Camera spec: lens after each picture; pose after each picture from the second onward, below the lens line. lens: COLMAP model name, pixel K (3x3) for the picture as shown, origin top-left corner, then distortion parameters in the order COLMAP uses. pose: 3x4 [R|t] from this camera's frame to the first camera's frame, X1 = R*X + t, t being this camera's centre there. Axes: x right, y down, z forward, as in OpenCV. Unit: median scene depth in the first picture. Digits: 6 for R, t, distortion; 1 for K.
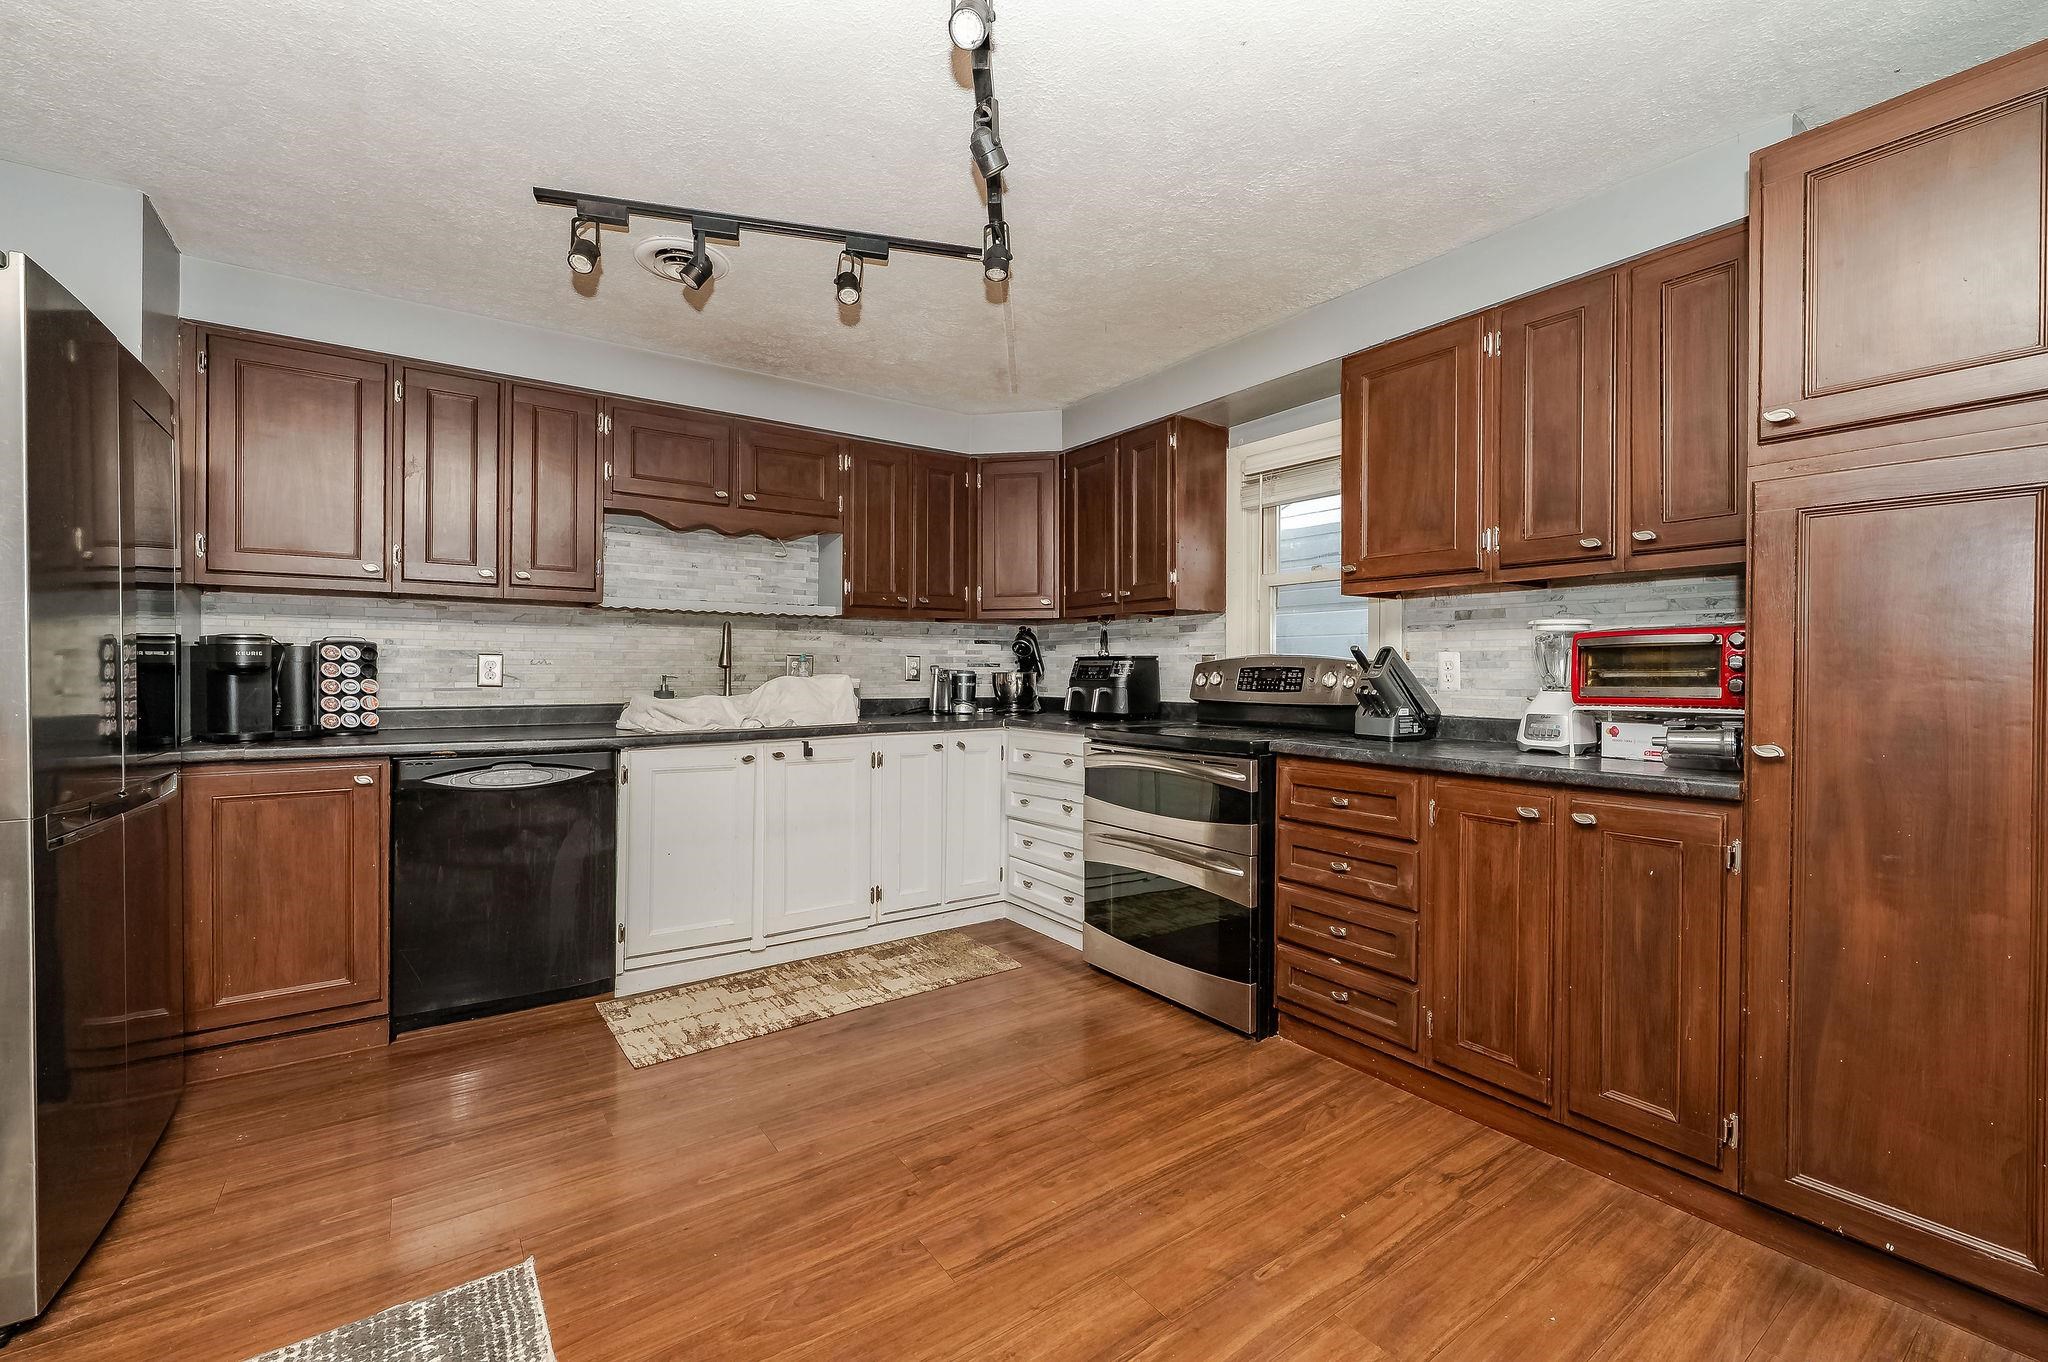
lens RADIAL K [[841.0, 0, 1004.0], [0, 841.0, 674.2], [0, 0, 1]] dist [0.004092, -0.001207]
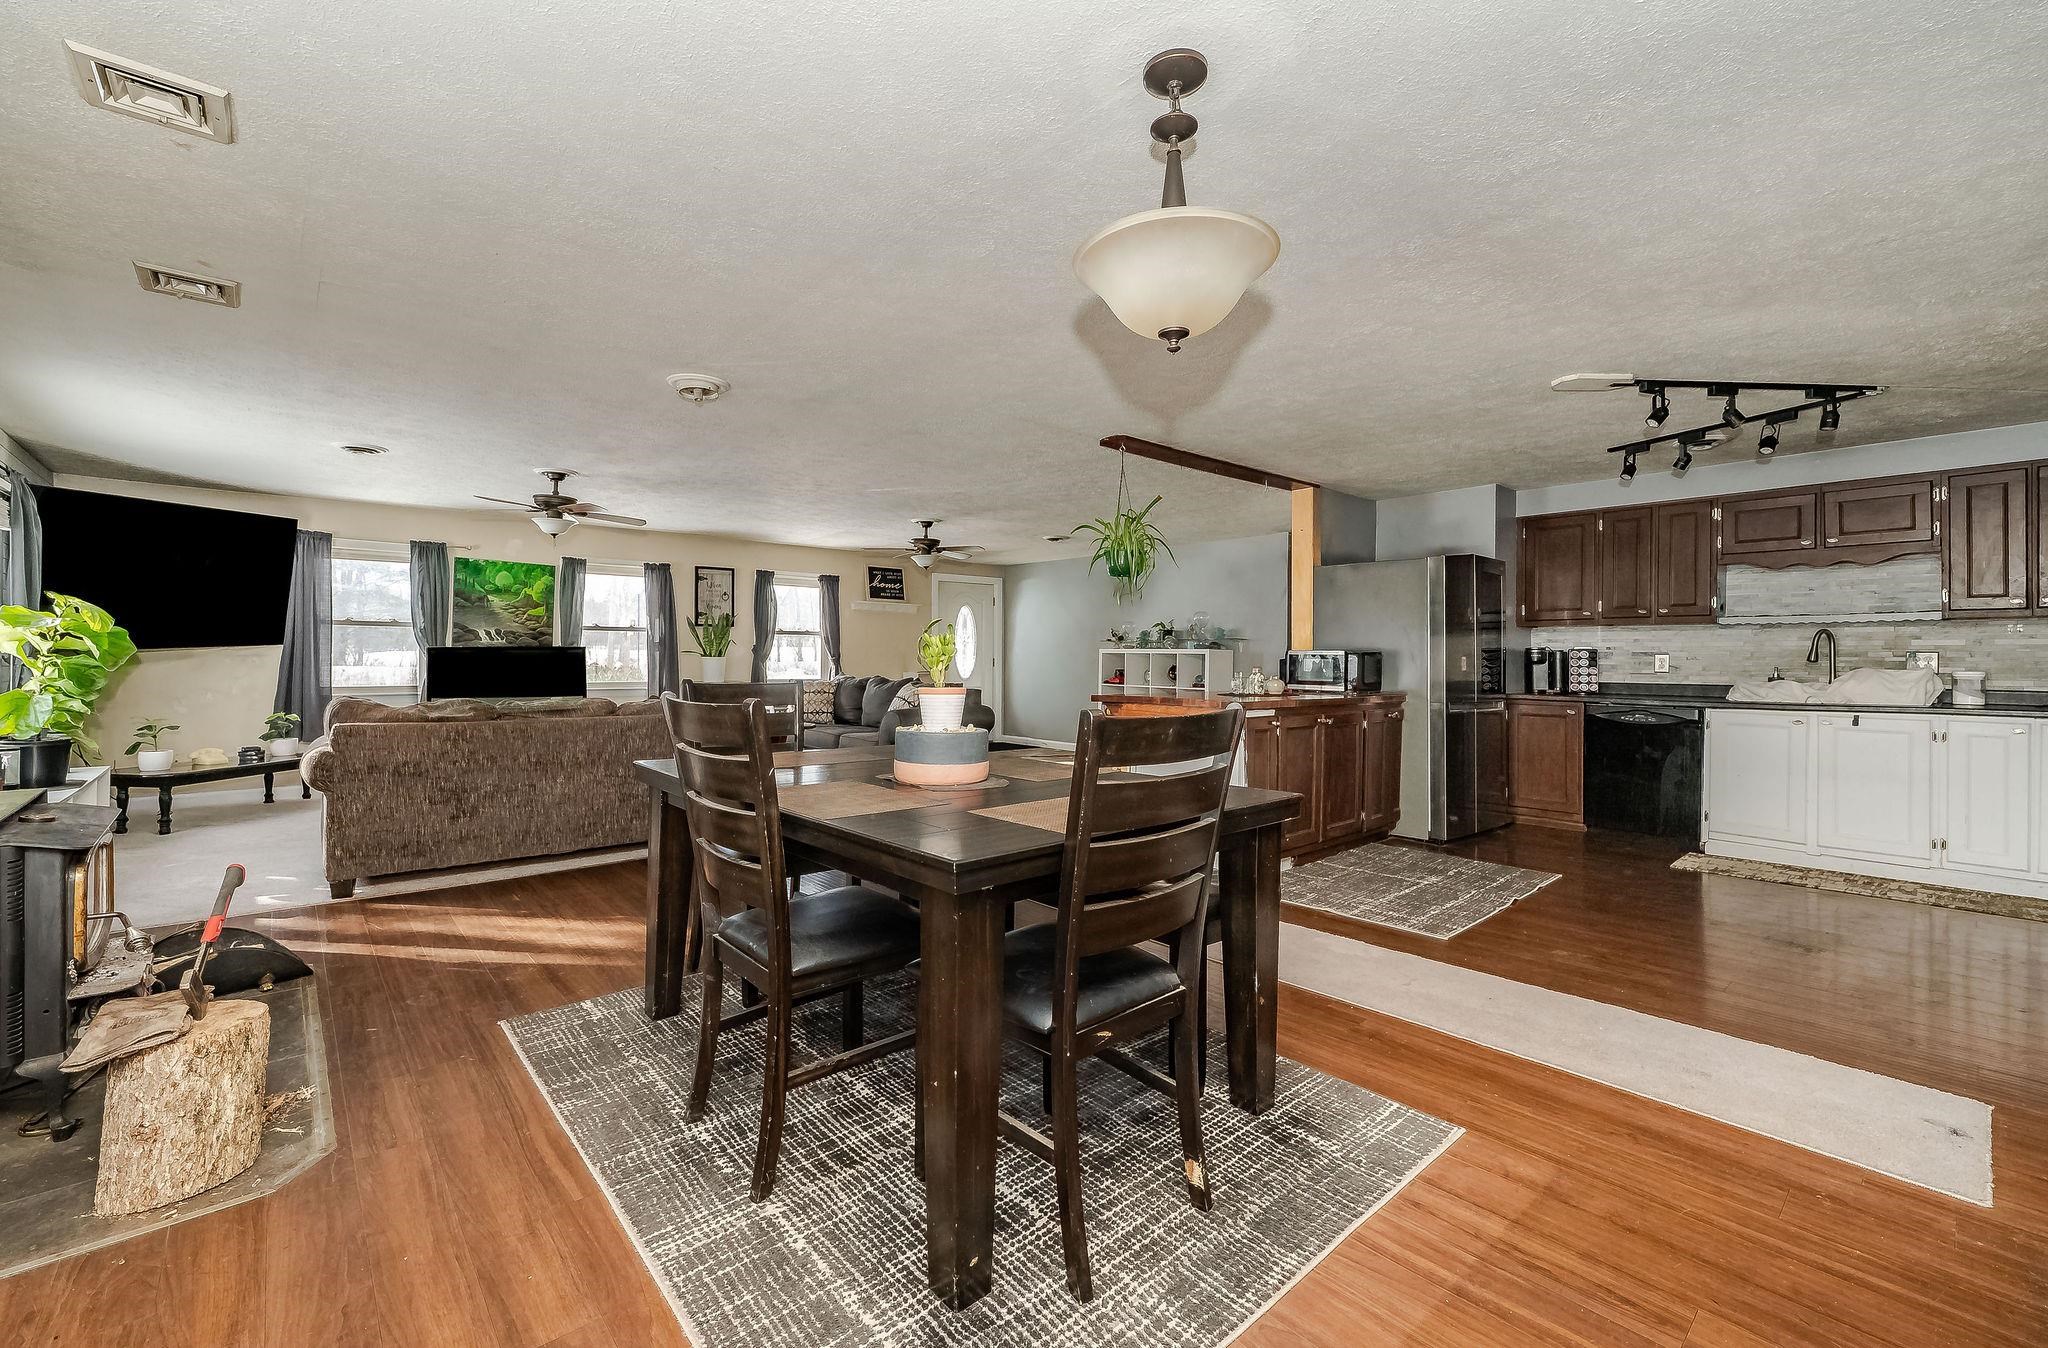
lens RADIAL K [[841.0, 0, 1027.0], [0, 841.0, 658.3], [0, 0, 1]] dist [0.004092, -0.001207]
pose [[0.110927, -0.003606, -0.993822, 1.086202], [-0.011303, 0.999924, -0.004890, 0.009487], [0.993764, 0.011776, 0.110877, -0.568527]]
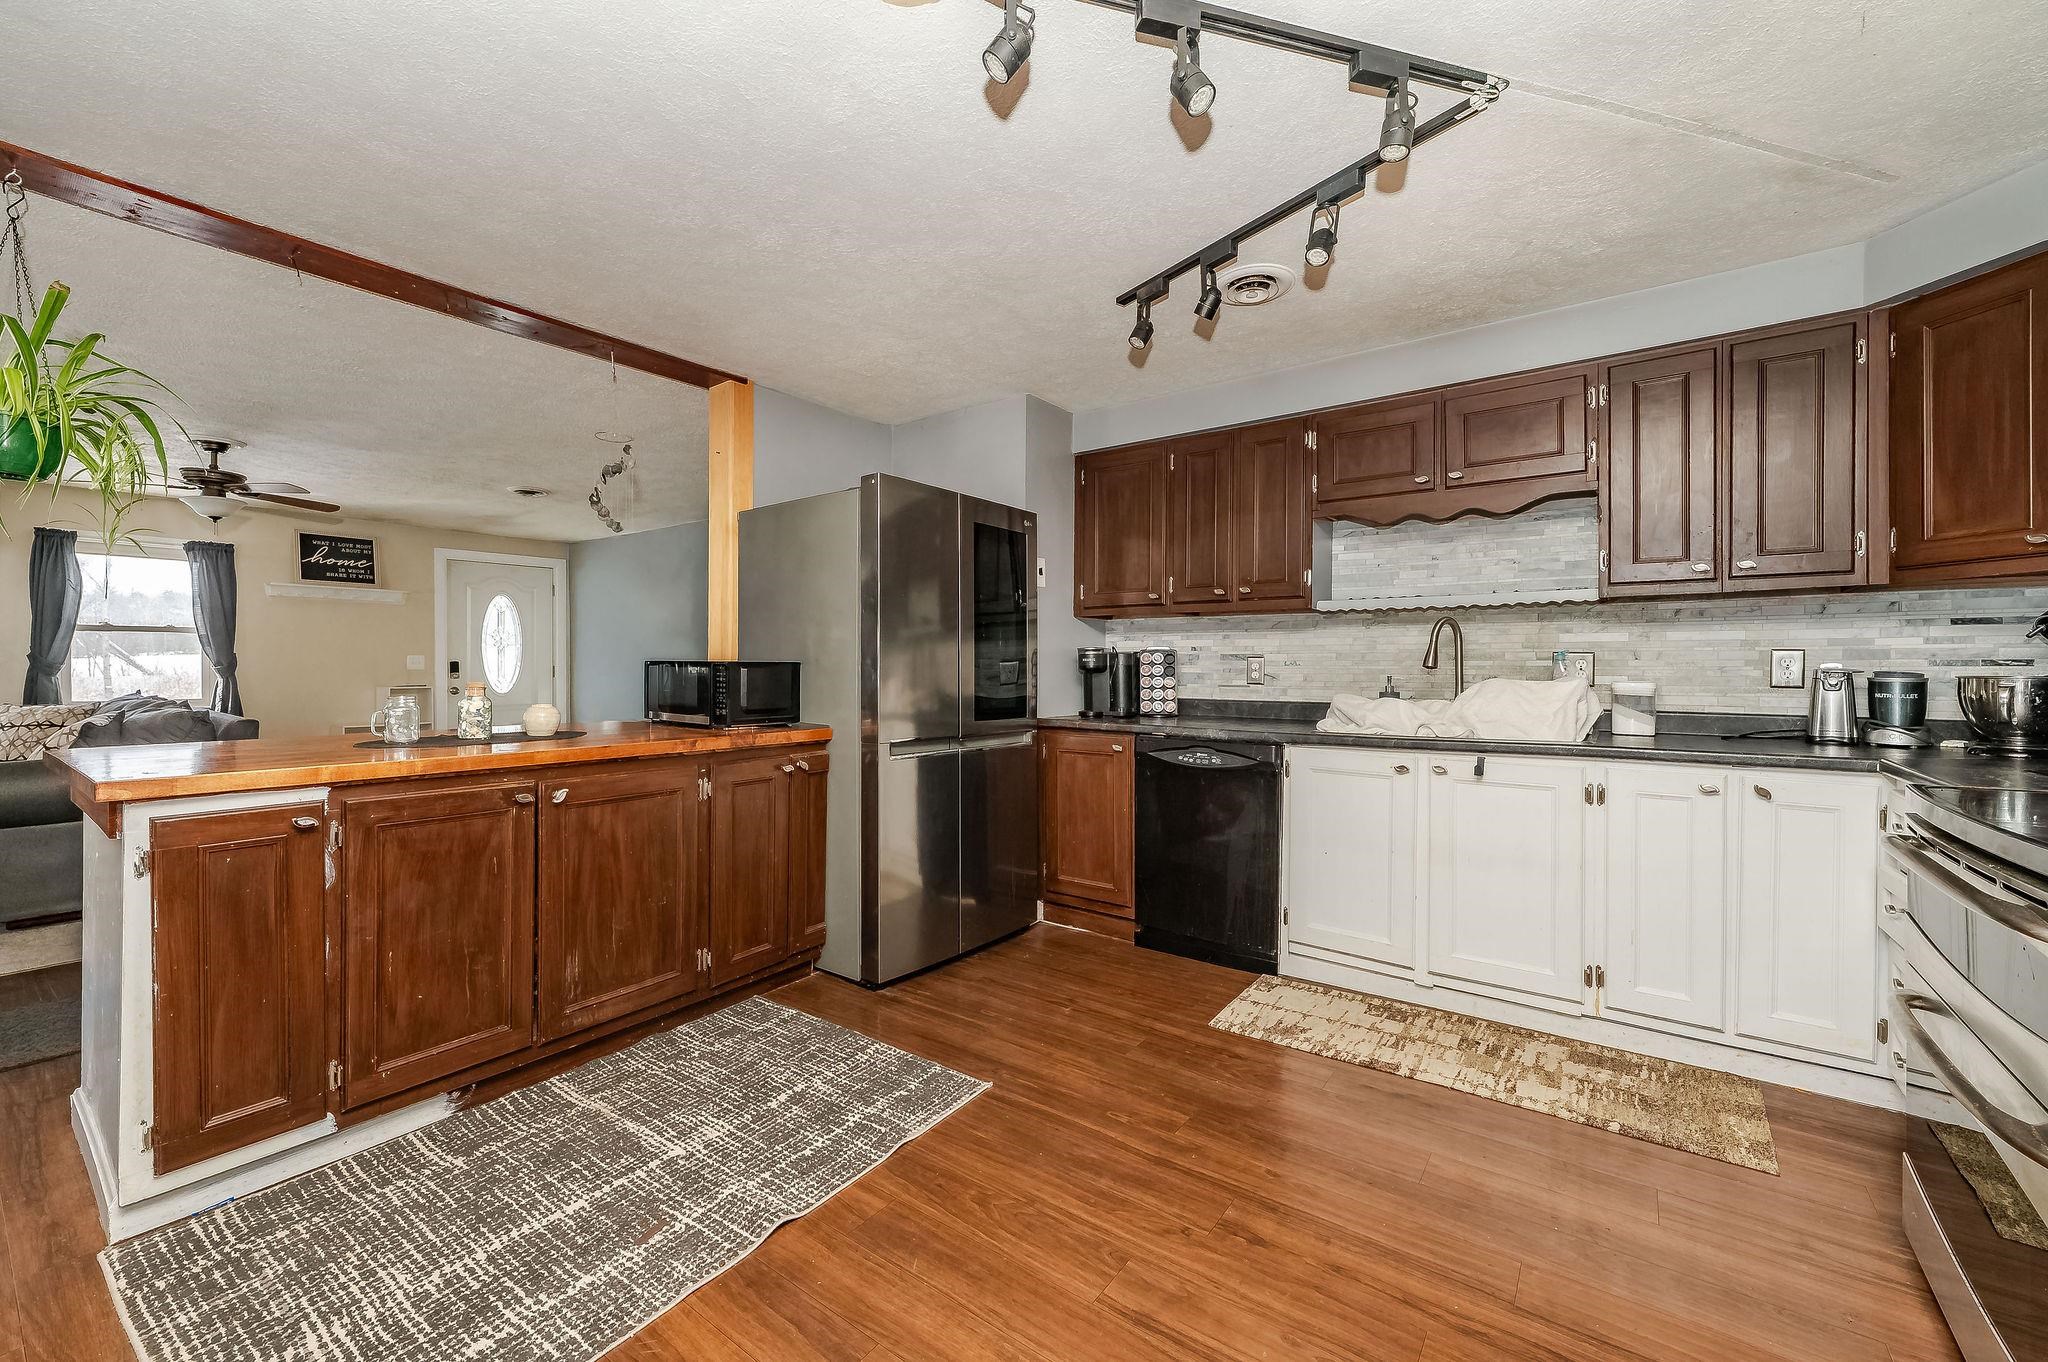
lens RADIAL K [[841.0, 0, 1009.5], [0, 841.0, 668.1], [0, 0, 1]] dist [0.004092, -0.001207]
pose [[0.310835, 0.000373, -0.950464, 0.446029], [-0.005085, 0.999986, -0.001270, -0.005263], [0.950450, 0.005228, 0.310833, 0.322398]]
